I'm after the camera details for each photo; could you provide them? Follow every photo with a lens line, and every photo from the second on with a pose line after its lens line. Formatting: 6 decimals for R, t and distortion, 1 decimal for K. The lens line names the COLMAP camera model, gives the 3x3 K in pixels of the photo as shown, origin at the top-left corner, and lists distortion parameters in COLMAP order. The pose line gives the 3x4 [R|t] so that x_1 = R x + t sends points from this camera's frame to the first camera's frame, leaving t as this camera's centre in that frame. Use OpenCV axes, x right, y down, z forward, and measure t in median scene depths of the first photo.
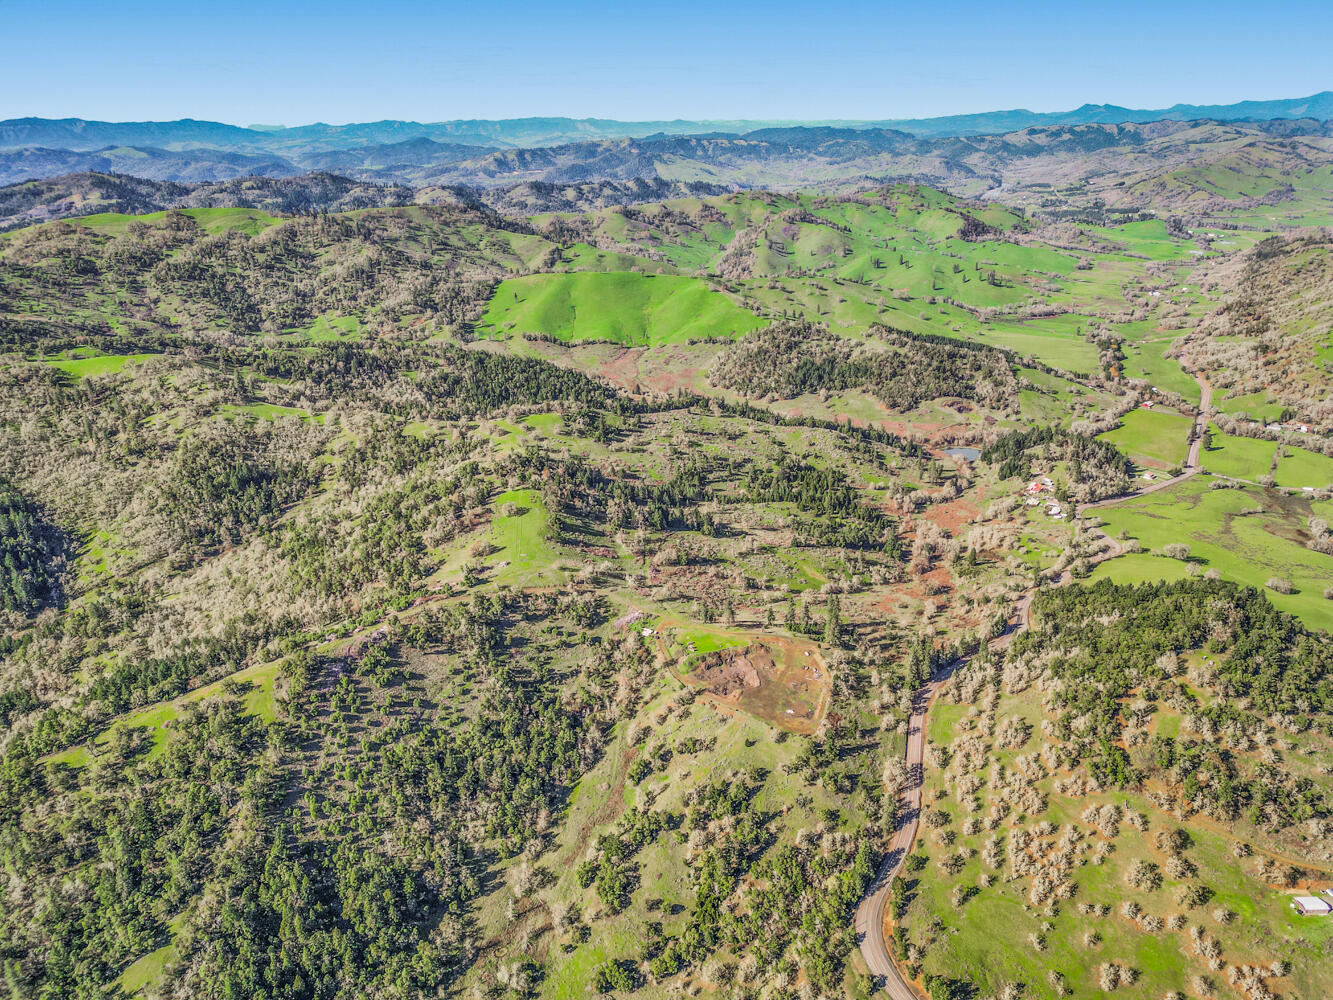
lens RADIAL K [[931.8, 0, 666.5], [0, 931.8, 500.0], [0, 0, 1]] dist [0.086479, -0.091985]
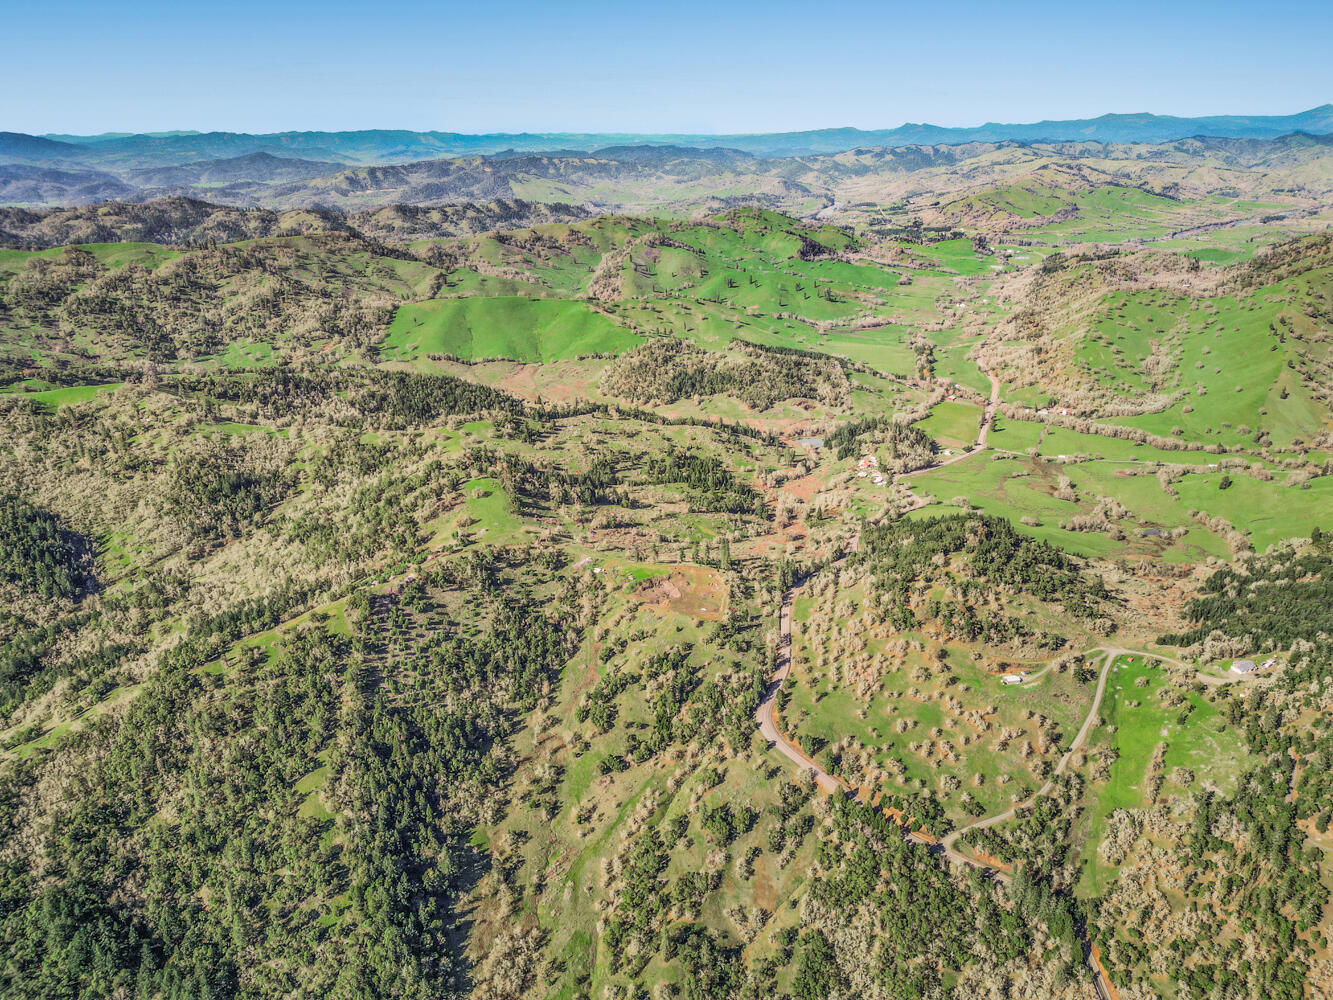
lens RADIAL K [[931.8, 0, 666.5], [0, 931.8, 500.0], [0, 0, 1]] dist [0.086479, -0.091985]
pose [[0.988092, -0.051398, 0.145023, -0.068951], [0.052972, 0.998571, -0.007010, 0.030796], [-0.144455, 0.014608, 0.989403, -0.239426]]
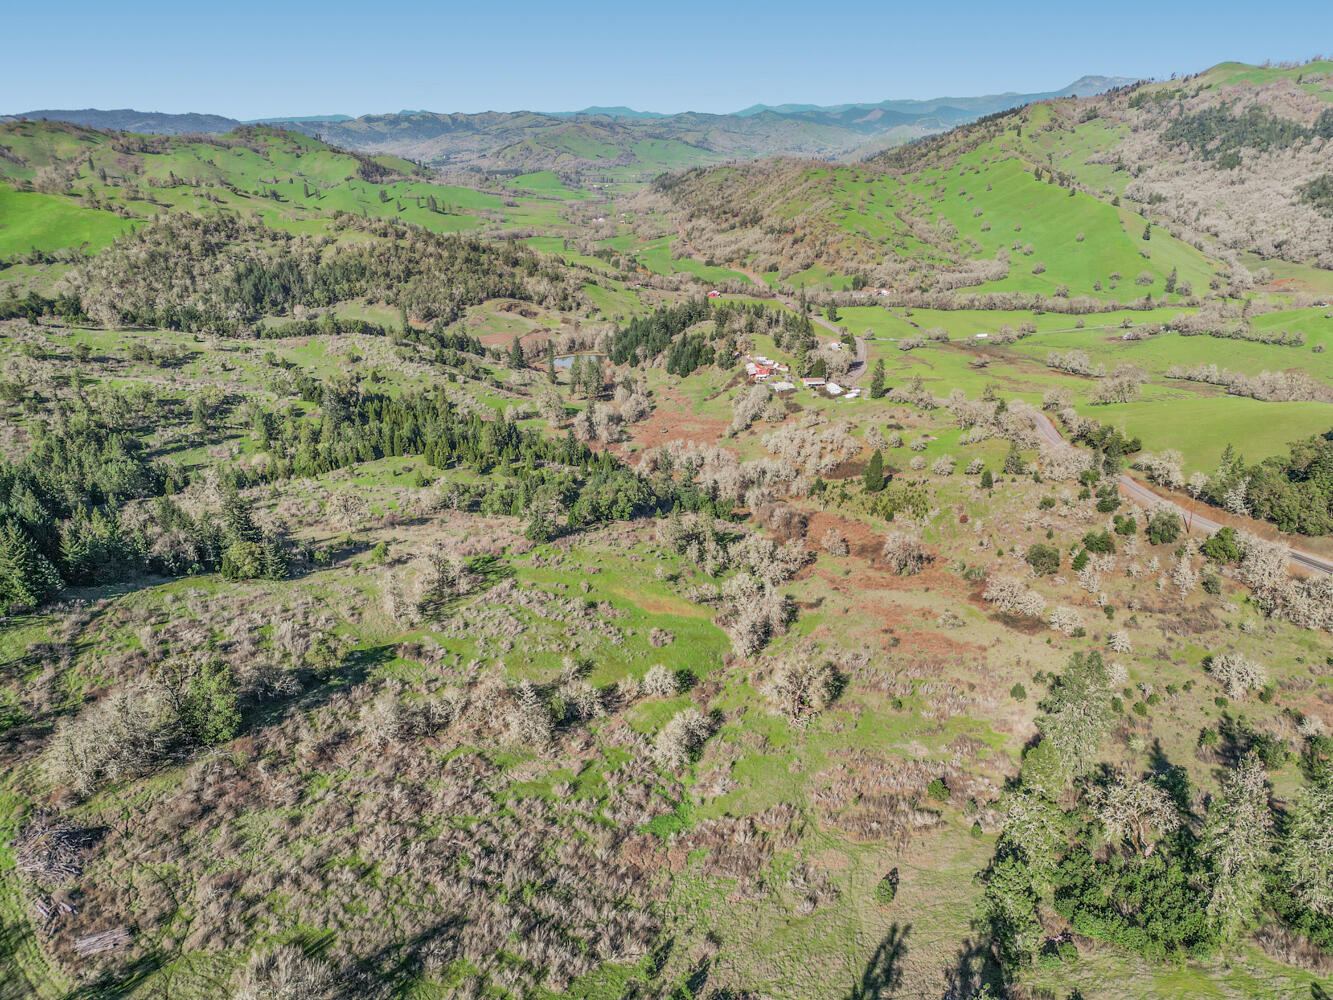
lens RADIAL K [[932.1, 0, 666.5], [0, 932.1, 500.0], [0, 0, 1]] dist [0.078438, -0.076427]
pose [[0.797251, -0.213152, 0.564764, -0.006918], [0.220637, 0.973744, 0.056046, 0.021146], [-0.561882, 0.079925, 0.823347, 0.555060]]
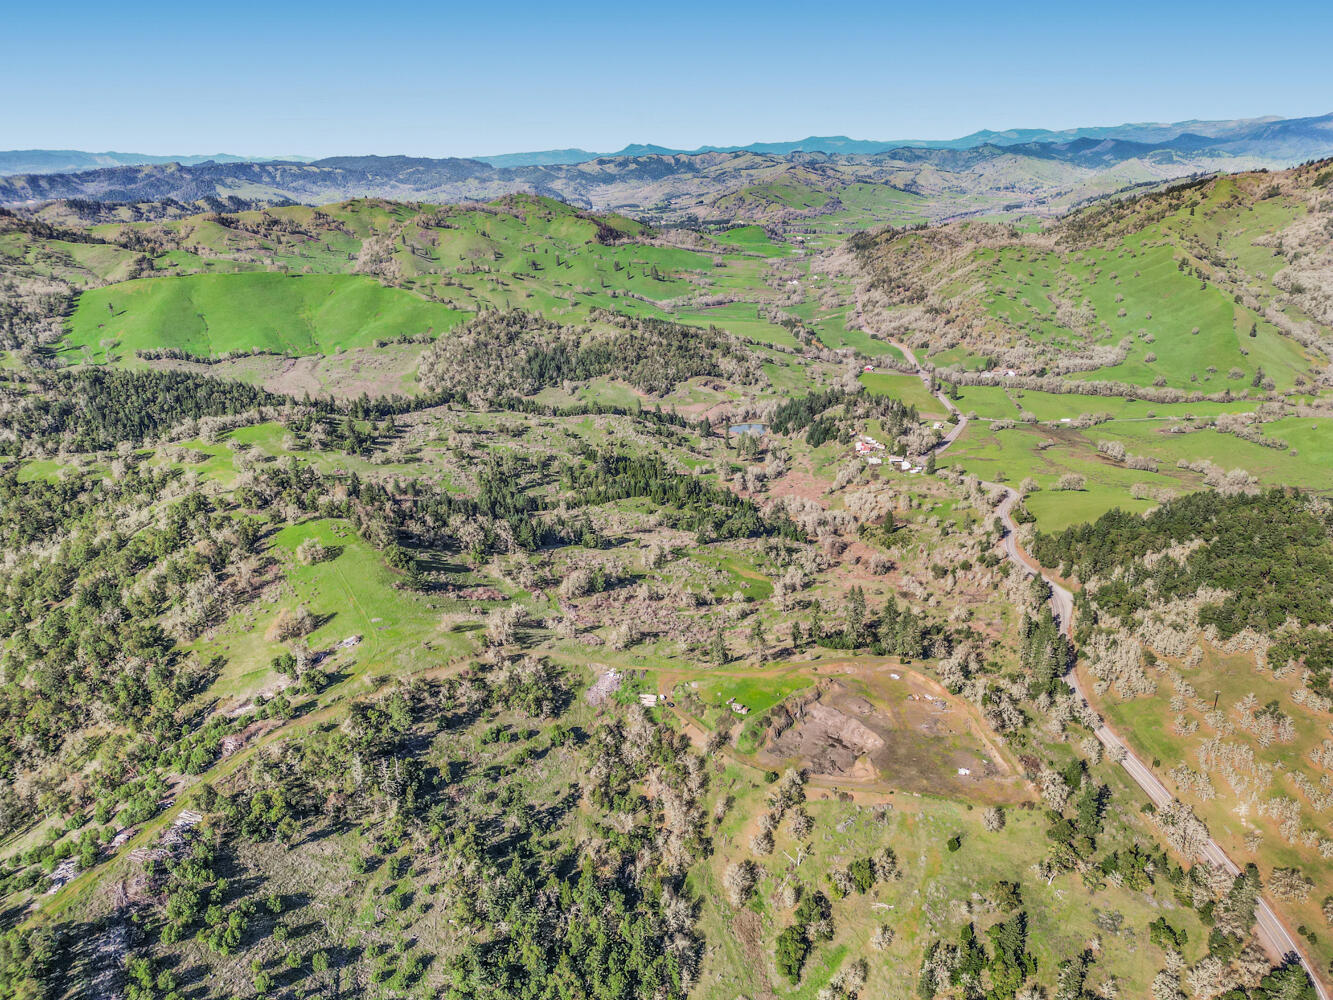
lens RADIAL K [[931.8, 0, 666.5], [0, 931.8, 500.0], [0, 0, 1]] dist [0.086479, -0.091985]
pose [[0.908294, -0.142998, 0.393132, -0.137536], [0.157711, 0.987472, -0.005192, 0.011300], [-0.387465, 0.066717, 0.919467, 0.257569]]
